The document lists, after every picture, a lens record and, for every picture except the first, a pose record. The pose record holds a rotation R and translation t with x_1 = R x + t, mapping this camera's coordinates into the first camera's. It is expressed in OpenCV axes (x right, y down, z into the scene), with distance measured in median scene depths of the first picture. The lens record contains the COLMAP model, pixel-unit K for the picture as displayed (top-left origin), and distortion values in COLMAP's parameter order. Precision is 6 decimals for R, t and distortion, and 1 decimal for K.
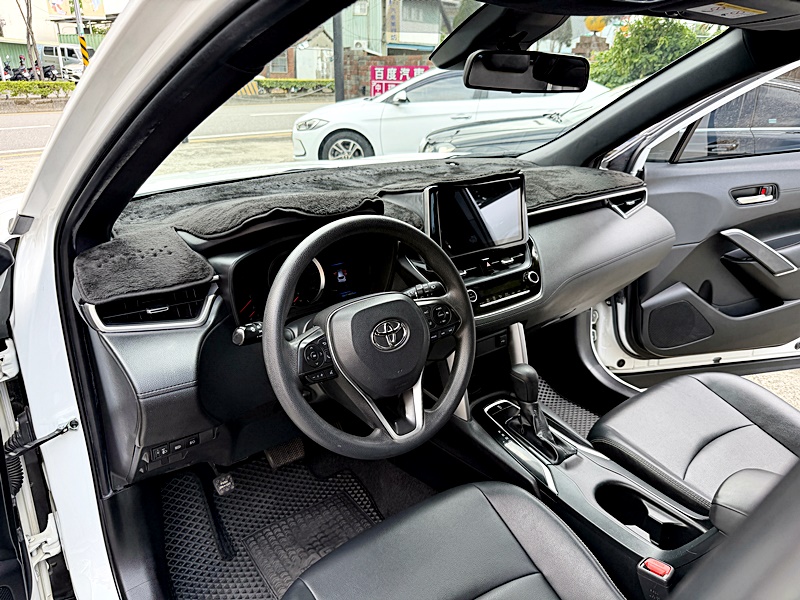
lens RADIAL K [[577.4, 0, 400.0], [0, 577.4, 300.0], [0, 0, 1]] dist [0.009839, 0.002844]
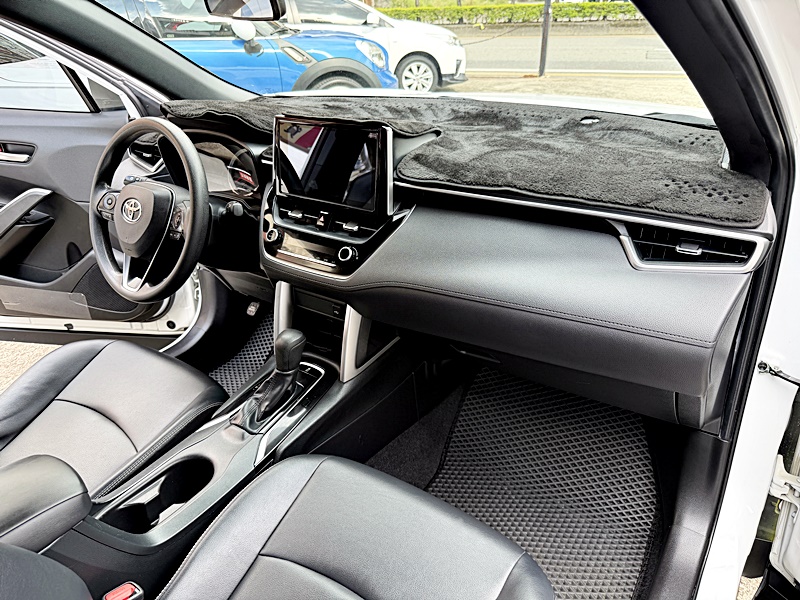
lens RADIAL K [[575.8, 0, 400.0], [0, 575.8, 300.0], [0, 0, 1]] dist [-0.003390, -0.002267]
pose [[0.308701, 0.427801, -0.849523, 0.823504], [-0.316008, 0.888541, 0.332618, -0.233777], [0.897130, 0.165776, 0.409482, 0.622669]]
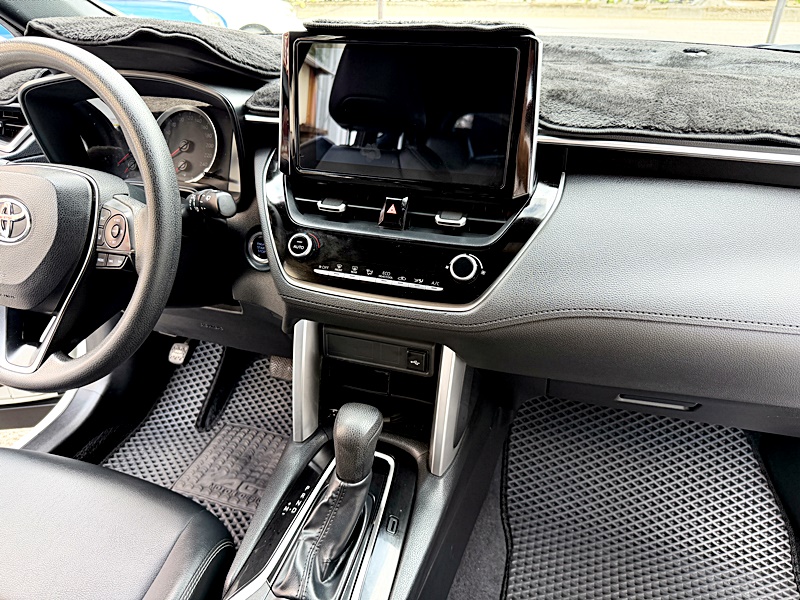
lens RADIAL K [[584.5, 0, 400.0], [0, 584.5, 300.0], [0, 0, 1]] dist [-0.028741, -0.000239]
pose [[0.572079, 0.396301, -0.718102, 0.460642], [-0.300245, 0.915938, 0.266289, -0.104512], [0.763268, 0.063268, 0.642977, 0.549467]]
